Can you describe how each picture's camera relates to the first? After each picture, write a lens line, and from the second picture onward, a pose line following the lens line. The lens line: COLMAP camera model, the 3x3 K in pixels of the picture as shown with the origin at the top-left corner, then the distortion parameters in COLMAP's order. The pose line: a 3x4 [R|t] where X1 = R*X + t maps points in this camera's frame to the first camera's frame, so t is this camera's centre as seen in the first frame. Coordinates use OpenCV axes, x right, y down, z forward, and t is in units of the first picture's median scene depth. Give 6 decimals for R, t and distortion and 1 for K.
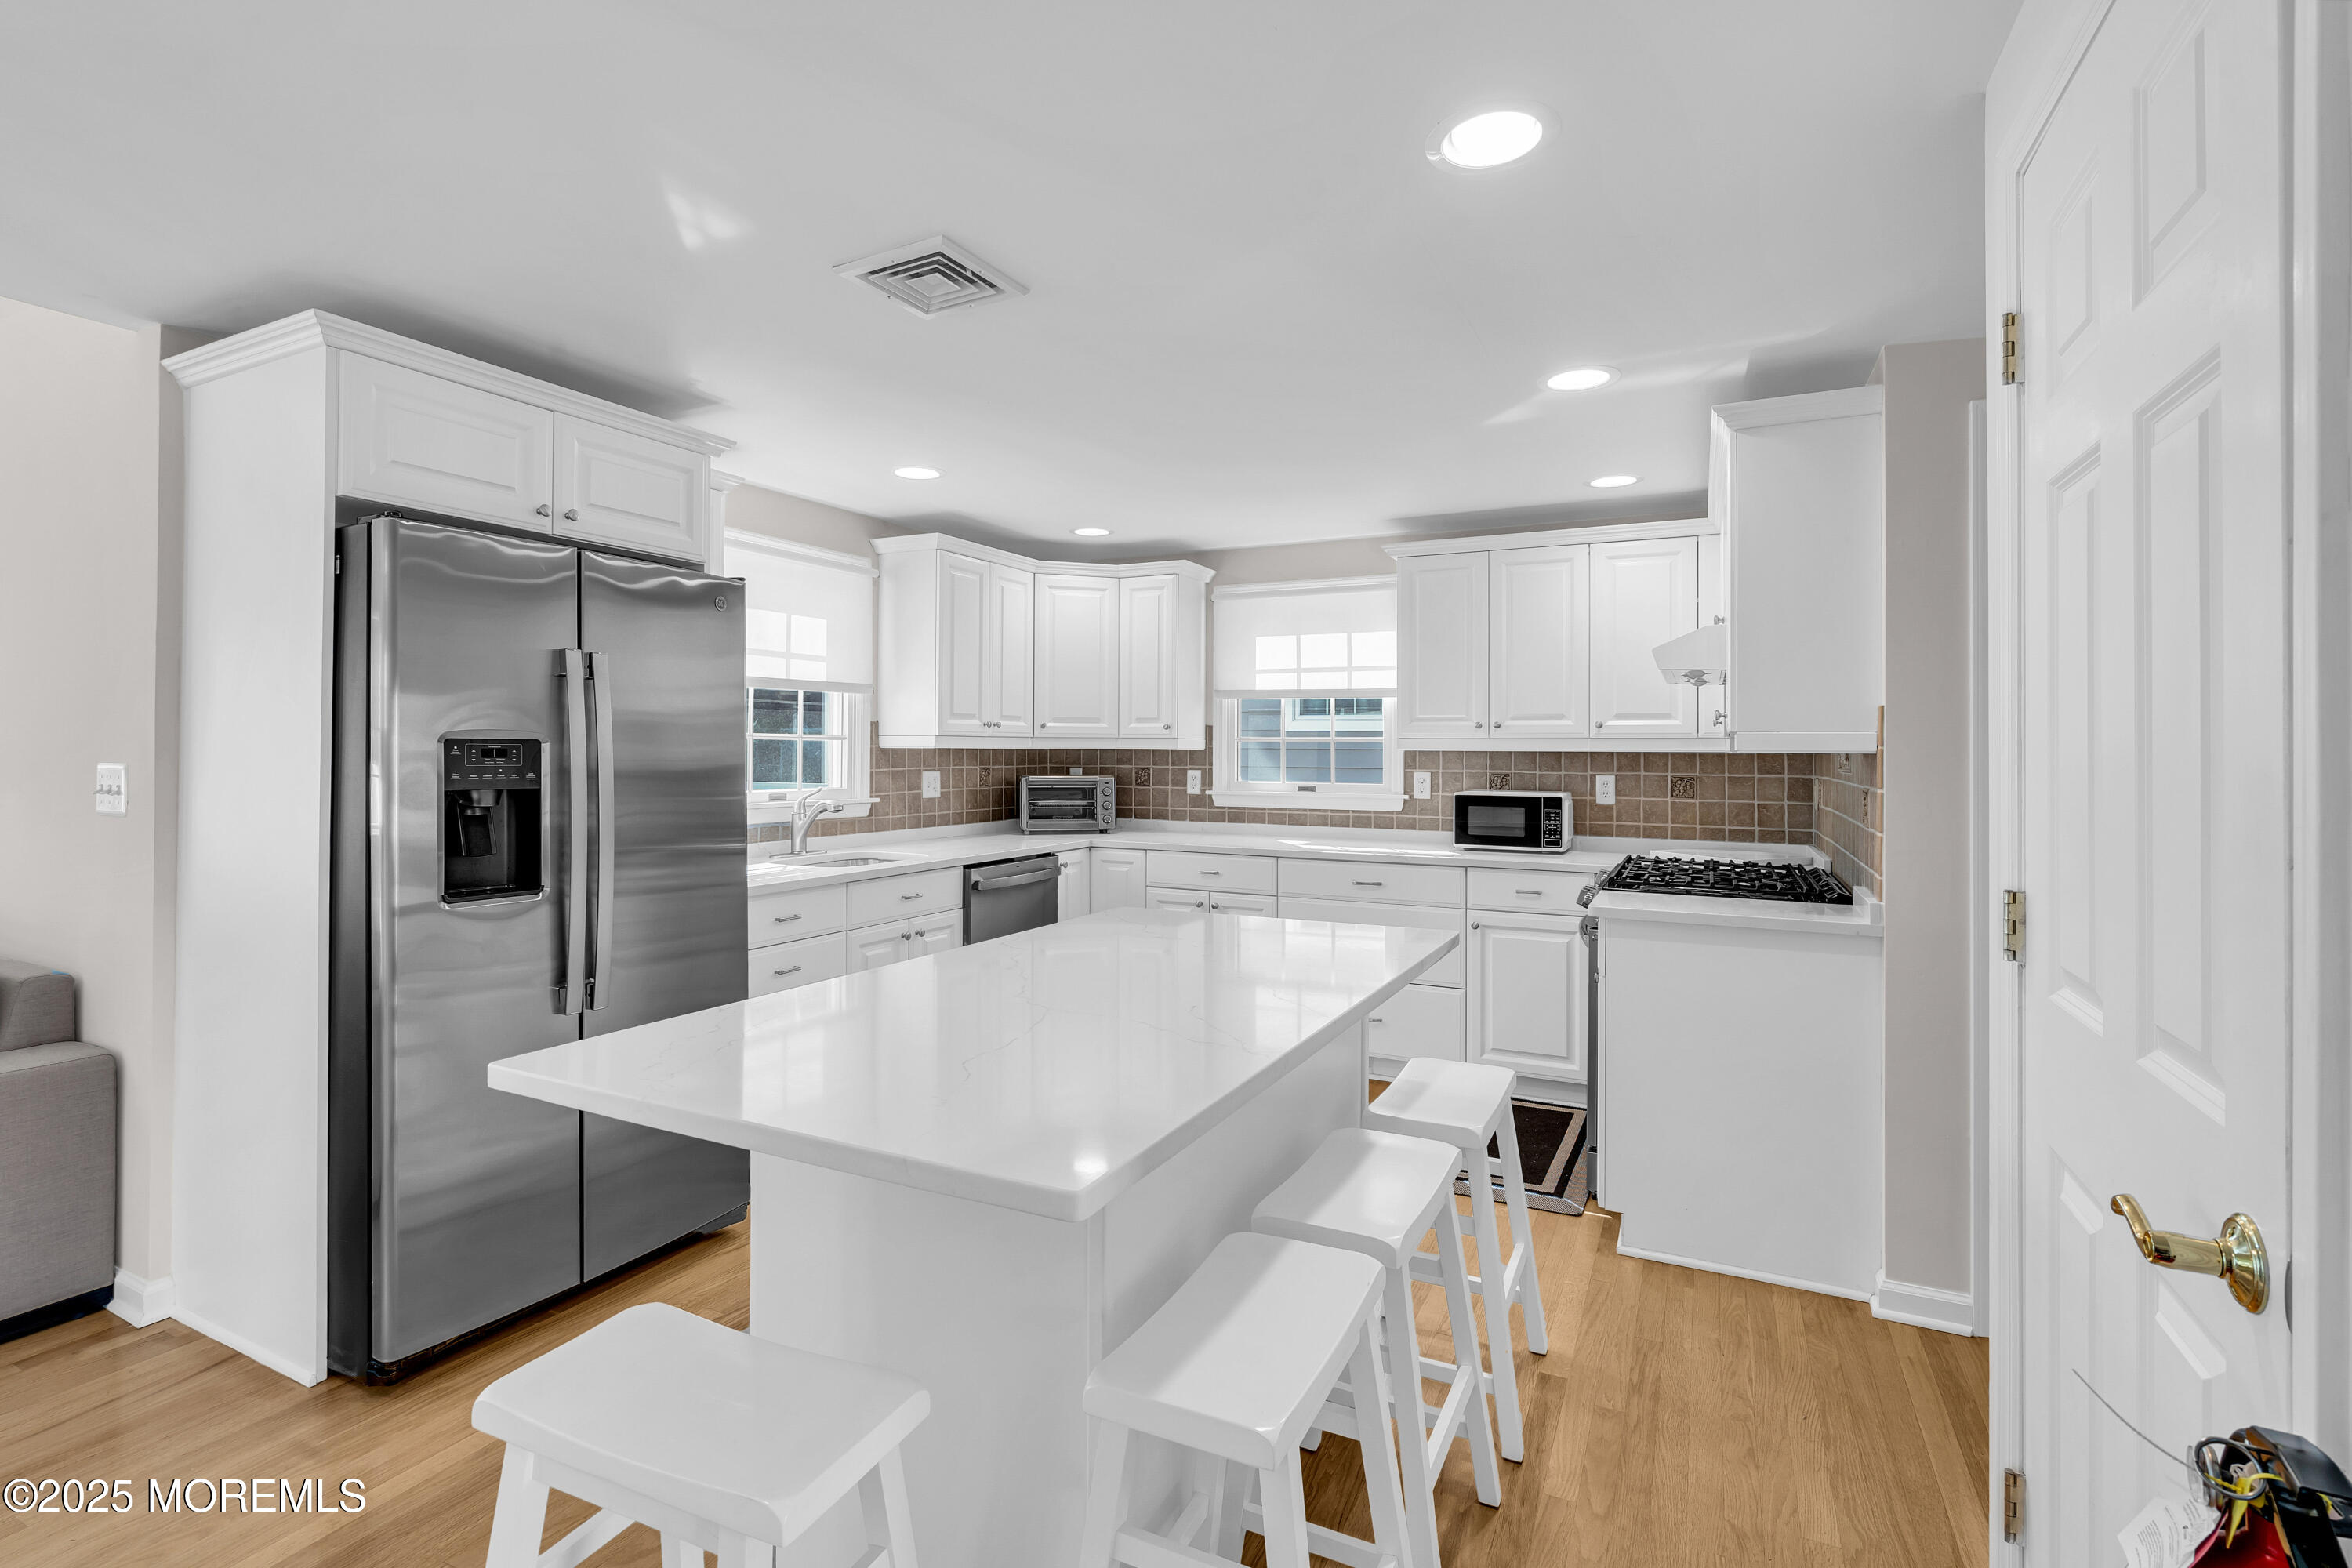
lens RADIAL K [[1073.2, 0, 1144.0], [0, 1073.2, 746.8], [0, 0, 1]] dist [-0.014156, 0.002532]
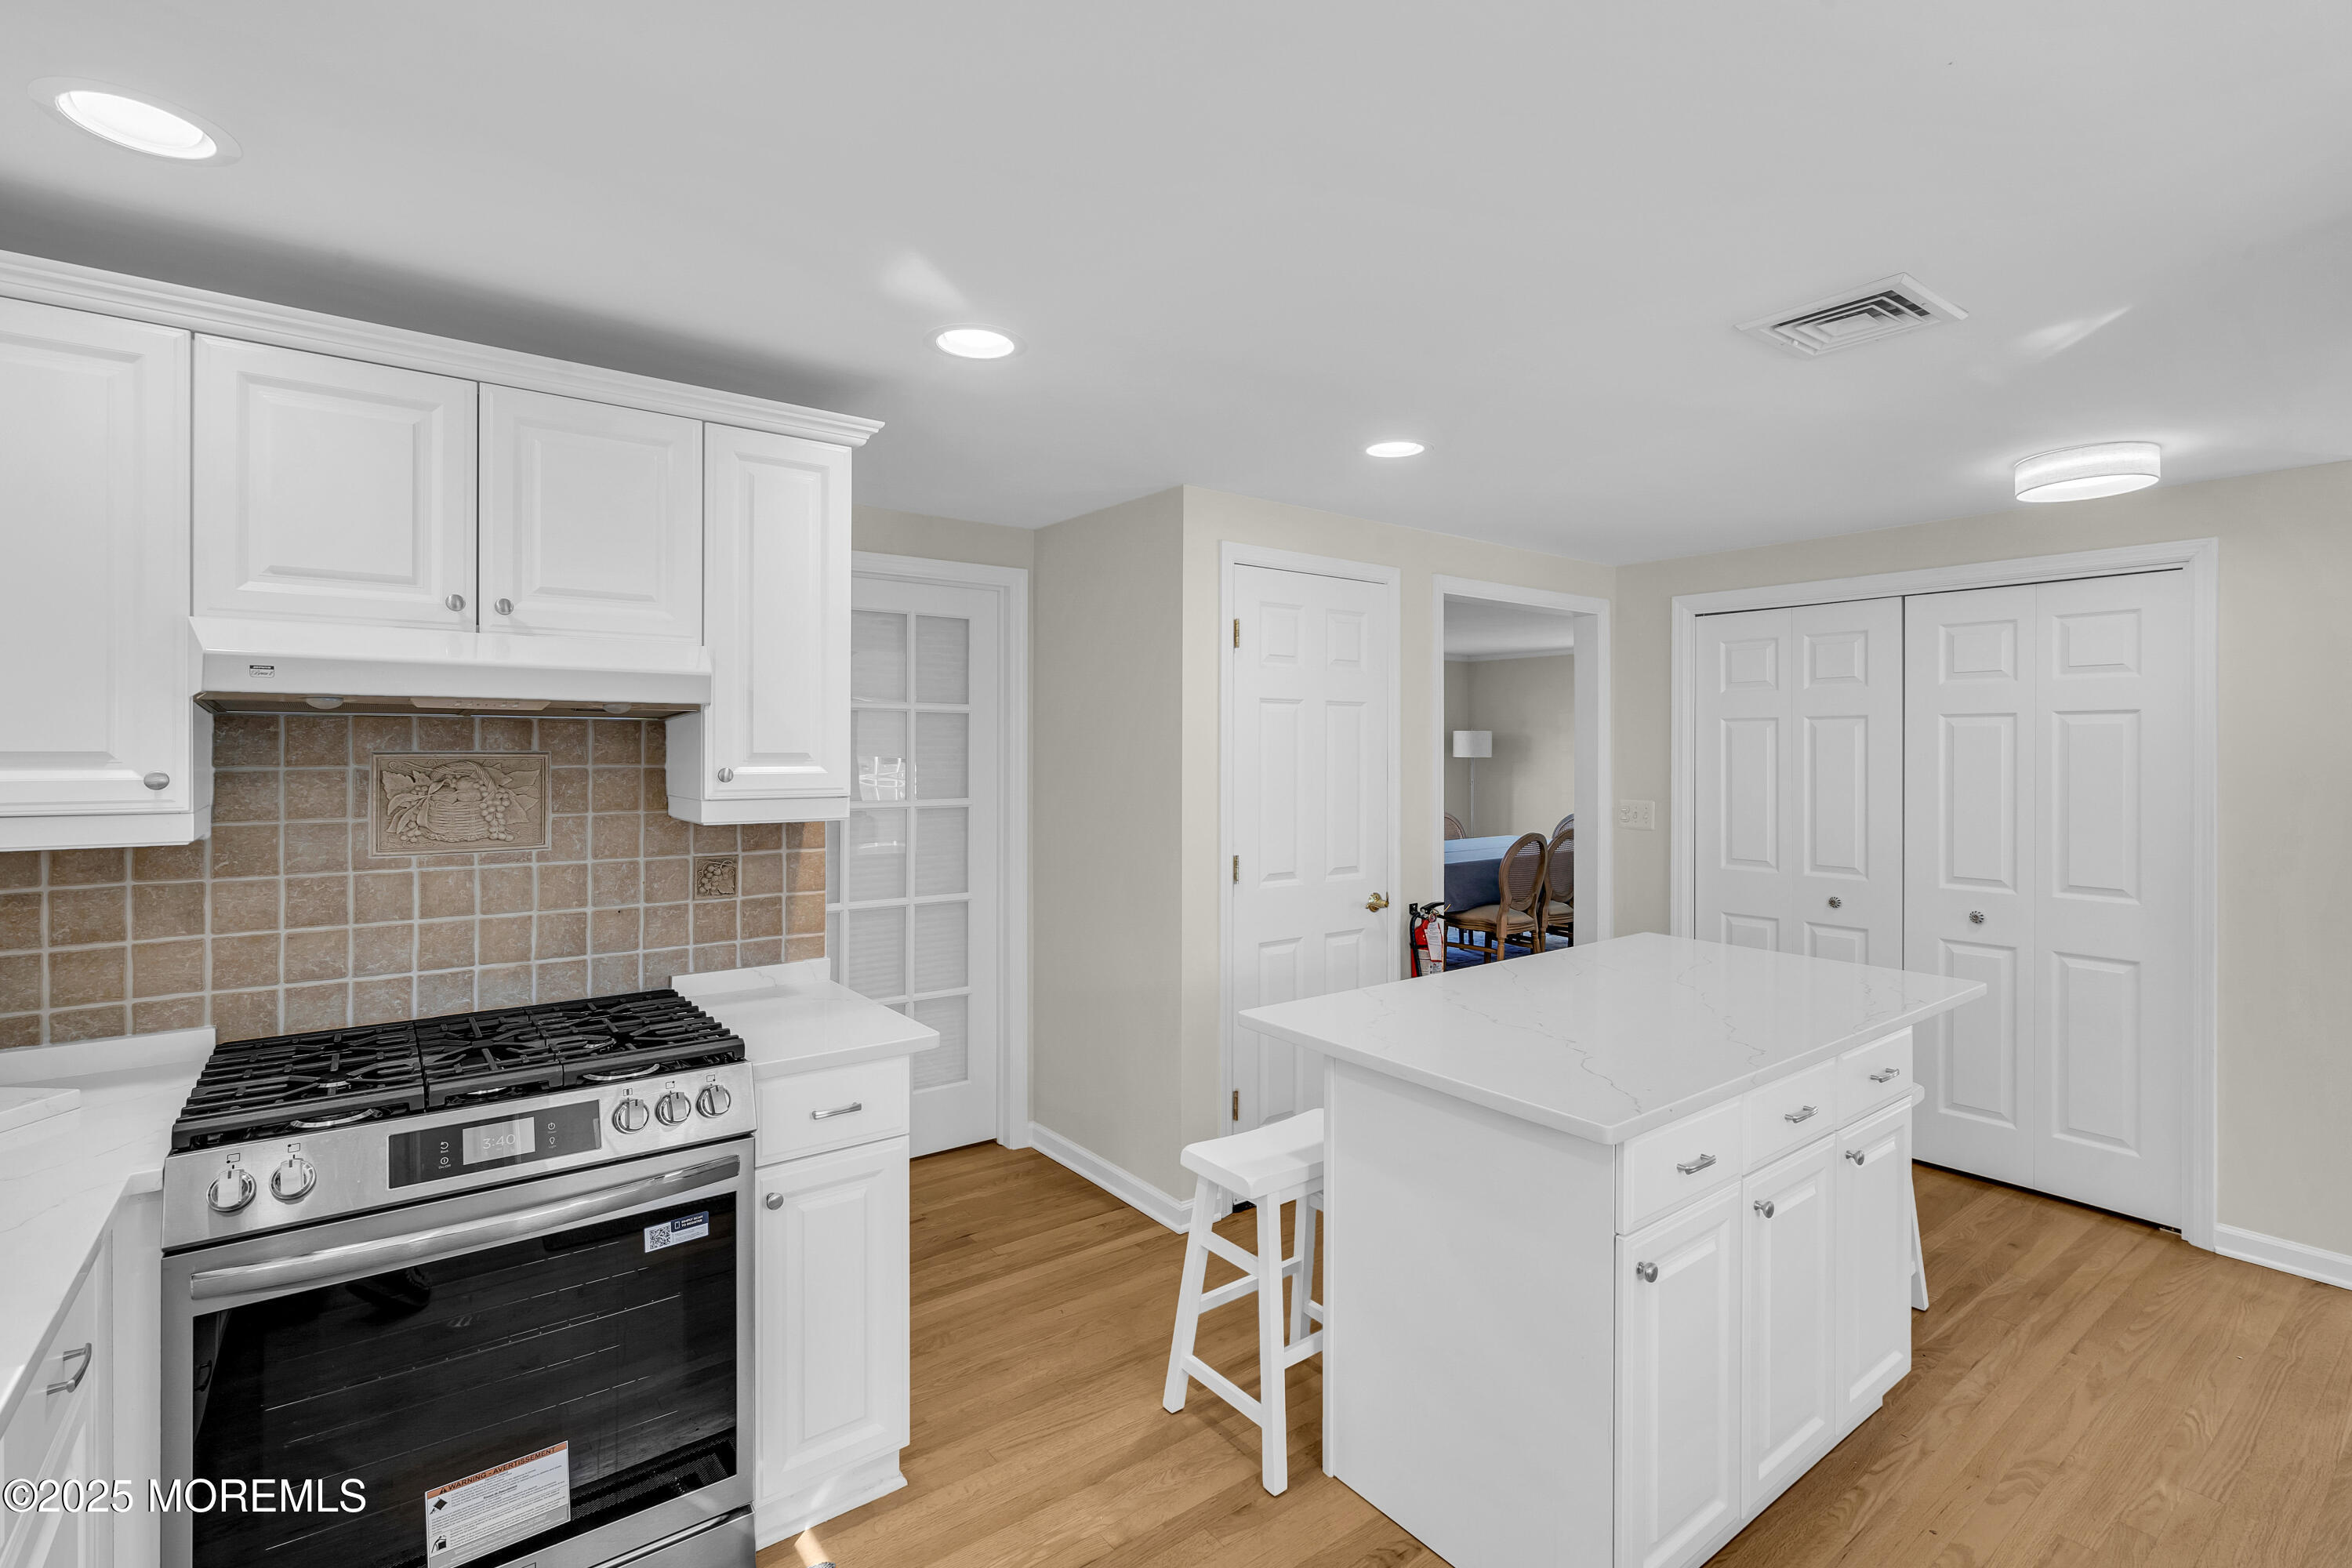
lens RADIAL K [[1073.2, 0, 1193.4], [0, 1073.2, 760.4], [0, 0, 1]] dist [-0.014156, 0.002532]
pose [[-0.910084, -0.011688, 0.414258, -0.036098], [-0.009070, 0.999925, 0.008286, -0.032844], [-0.414324, 0.003784, -0.910122, 1.046405]]
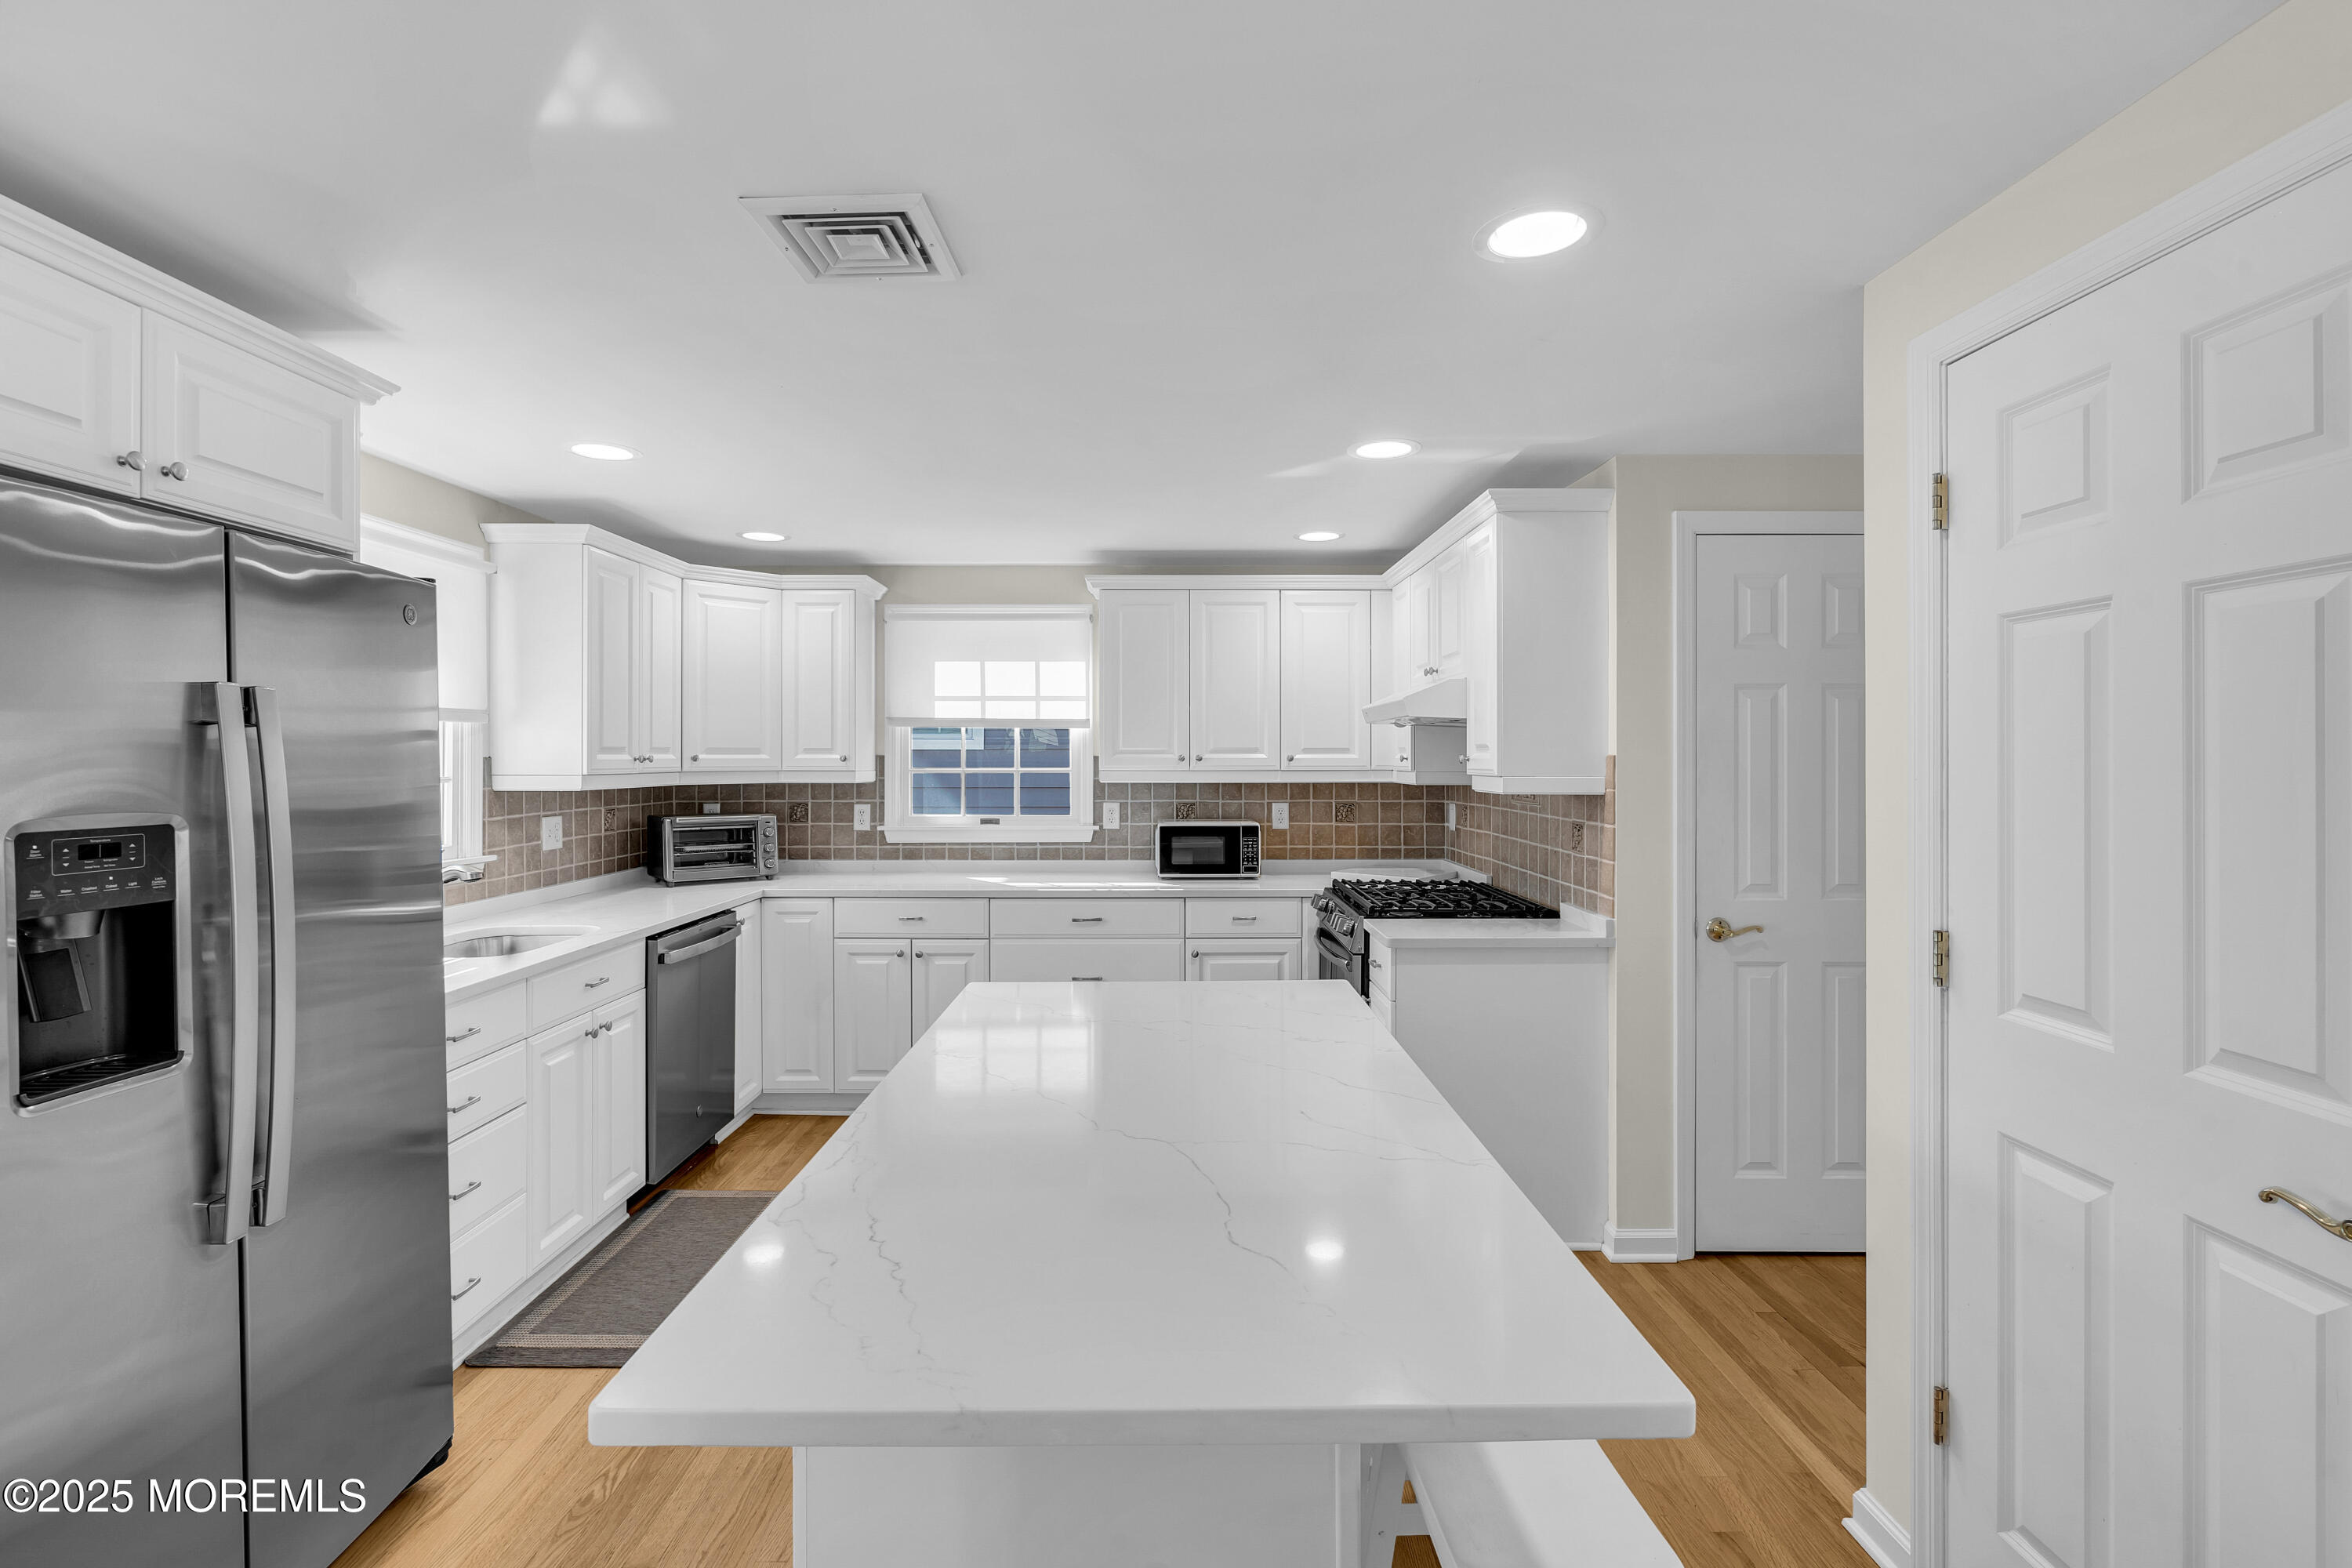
lens RADIAL K [[1073.2, 0, 1146.9], [0, 1073.2, 764.5], [0, 0, 1]] dist [-0.014156, 0.002532]
pose [[0.890783, -0.010426, 0.454309, -0.189175], [0.006071, 0.999921, 0.011044, -0.025948], [-0.454388, -0.007080, 0.890776, 0.095845]]
